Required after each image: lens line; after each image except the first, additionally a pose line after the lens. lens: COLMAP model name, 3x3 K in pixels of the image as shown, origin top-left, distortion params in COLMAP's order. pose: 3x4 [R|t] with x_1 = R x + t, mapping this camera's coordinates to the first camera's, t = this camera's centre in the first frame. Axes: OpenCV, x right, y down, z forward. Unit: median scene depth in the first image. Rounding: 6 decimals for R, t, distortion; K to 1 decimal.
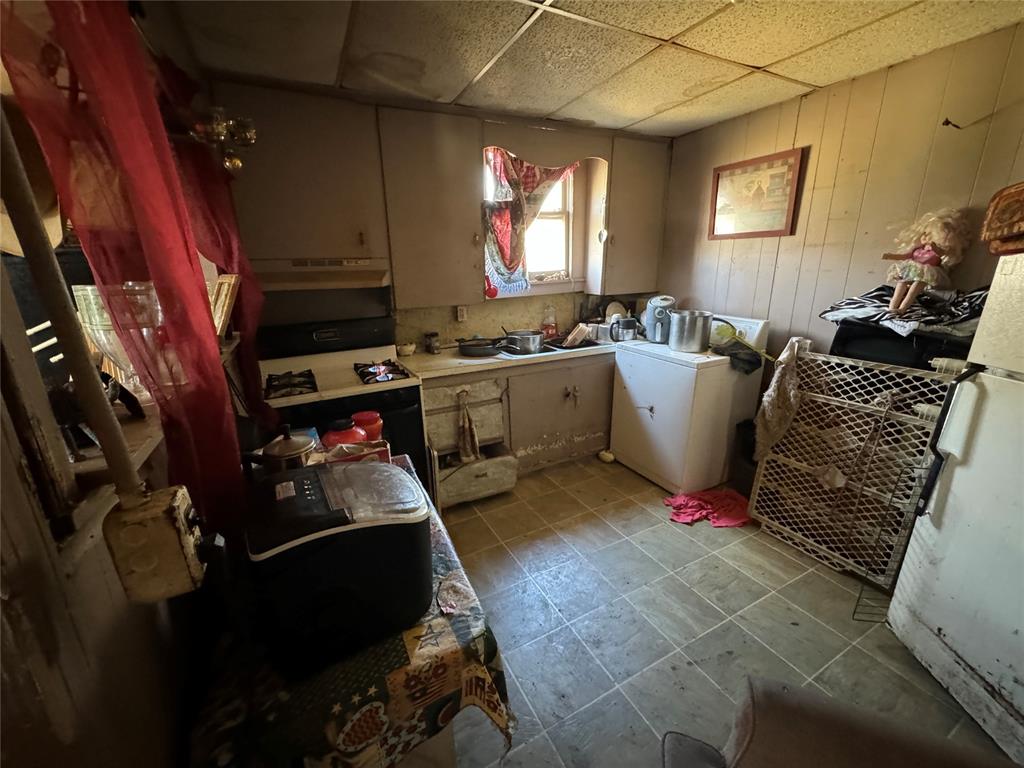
lens RADIAL K [[410.1, 0, 510.9], [0, 410.1, 387.0], [0, 0, 1]] dist [-0.000413, 0.000243]
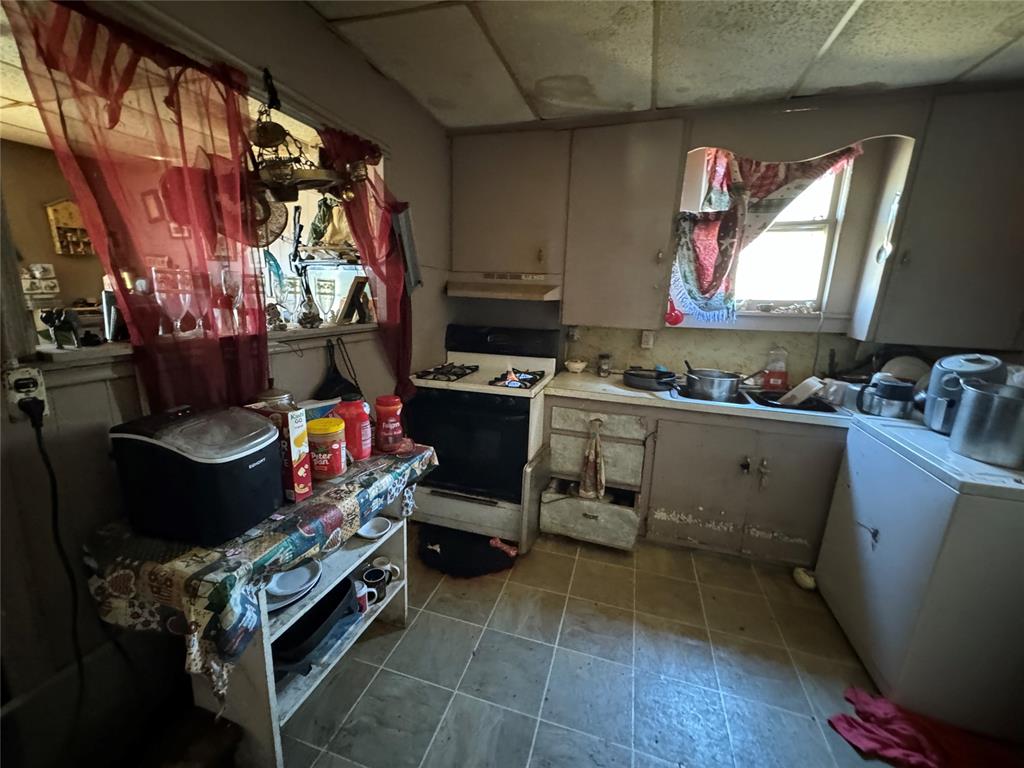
lens RADIAL K [[410.1, 0, 510.4], [0, 410.1, 386.9], [0, 0, 1]] dist [-0.000413, 0.000243]
pose [[0.709353, 0.208884, -0.673190, 0.318024], [-0.248225, 0.967926, 0.038778, -0.043986], [0.659699, 0.139595, 0.738452, 0.175361]]
